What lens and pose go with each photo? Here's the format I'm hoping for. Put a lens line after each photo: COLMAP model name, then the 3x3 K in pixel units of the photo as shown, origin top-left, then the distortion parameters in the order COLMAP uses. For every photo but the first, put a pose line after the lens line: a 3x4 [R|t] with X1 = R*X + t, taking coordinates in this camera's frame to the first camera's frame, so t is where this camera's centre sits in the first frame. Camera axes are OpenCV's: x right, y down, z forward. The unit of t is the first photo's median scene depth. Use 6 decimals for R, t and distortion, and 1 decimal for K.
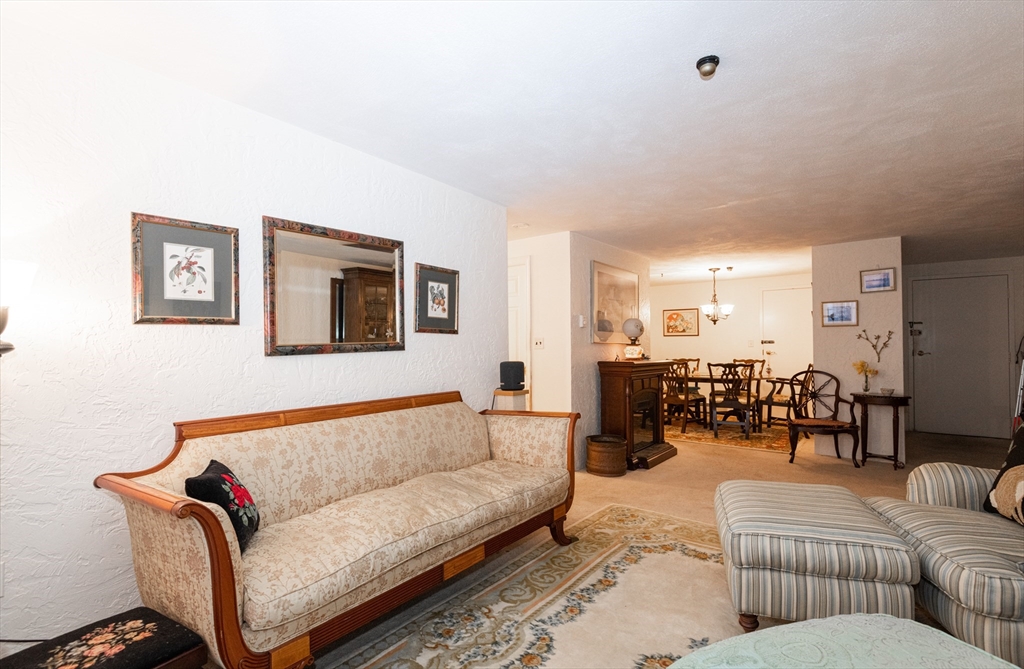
lens RADIAL K [[471.6, 0, 516.0], [0, 471.6, 338.3], [0, 0, 1]] dist [0.022798, -0.012865]
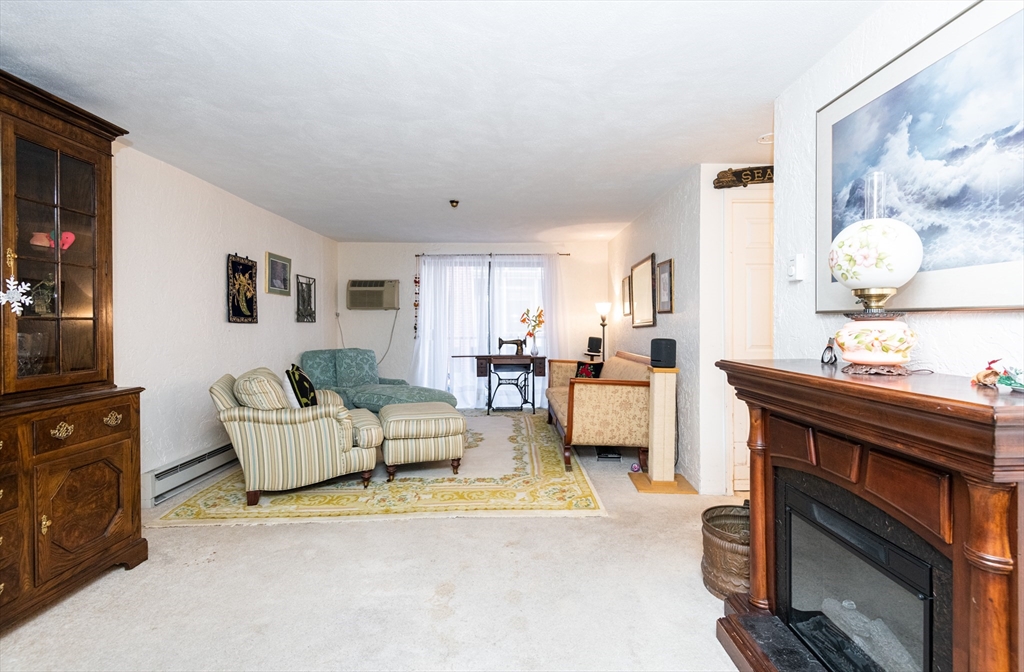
lens RADIAL K [[482.6, 0, 534.2], [0, 482.6, 325.0], [0, 0, 1]] dist [0.023291, -0.006129]
pose [[-0.761317, 0.007632, -0.648335, 0.619051], [0.020035, 0.999730, -0.011758, 0.019219], [0.648071, -0.021941, -0.761264, 1.146794]]
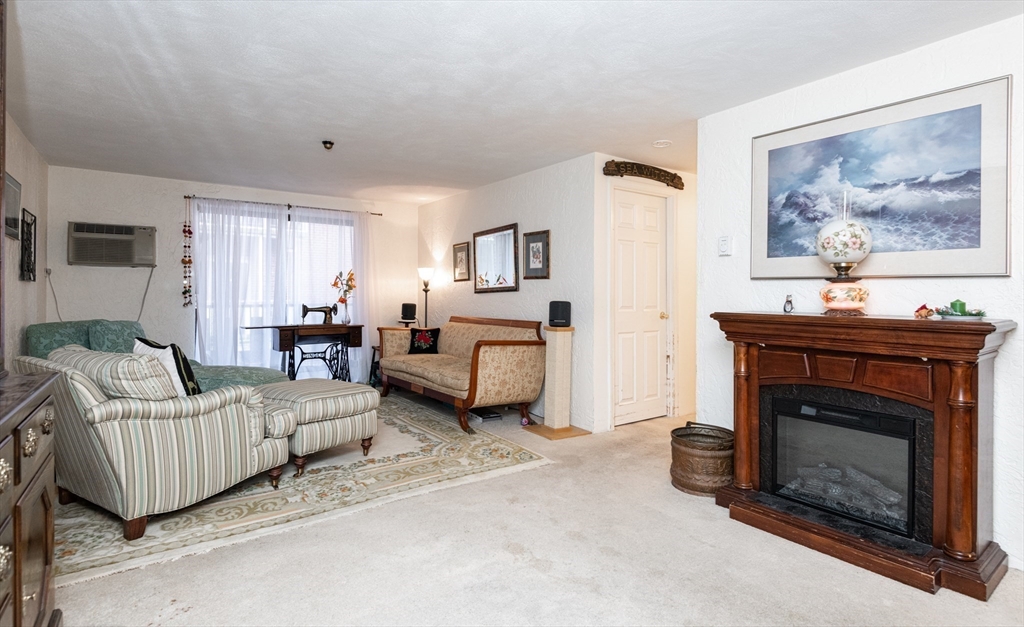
lens RADIAL K [[505.1, 0, 516.2], [0, 505.1, 294.1], [0, 0, 1]] dist [0.018160, -0.009589]
pose [[-0.274905, 0.001061, -0.961471, 0.838614], [0.016583, 0.999856, -0.003638, 0.024946], [0.961328, -0.016945, -0.274883, 0.879622]]
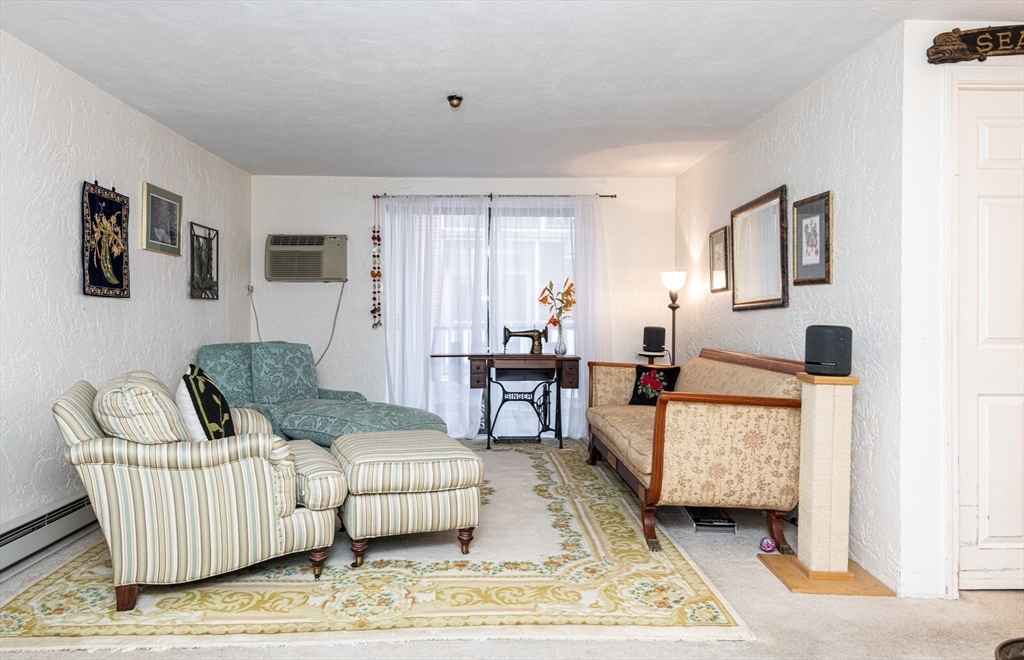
lens RADIAL K [[696.4, 0, 507.4], [0, 696.4, 314.8], [0, 0, 1]] dist [0.022508, -0.006047]
pose [[-0.767756, 0.003503, -0.640733, 0.604926], [0.012980, 0.999865, -0.010086, 0.028147], [0.640611, -0.016061, -0.767698, 1.006946]]
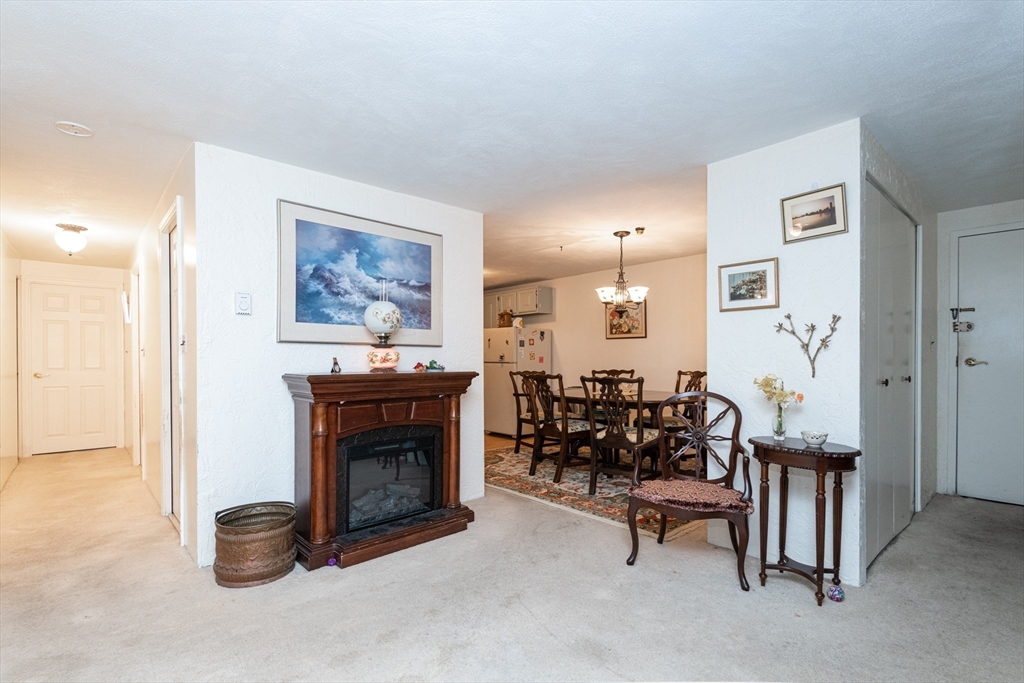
lens RADIAL K [[470.3, 0, 524.4], [0, 470.3, 363.8], [0, 0, 1]] dist [0.008321, -0.005519]
pose [[0.987870, 0.001087, -0.155282, 0.545348], [0.003822, 0.999502, 0.031311, 0.019010], [0.155238, -0.031525, 0.987374, 0.467011]]
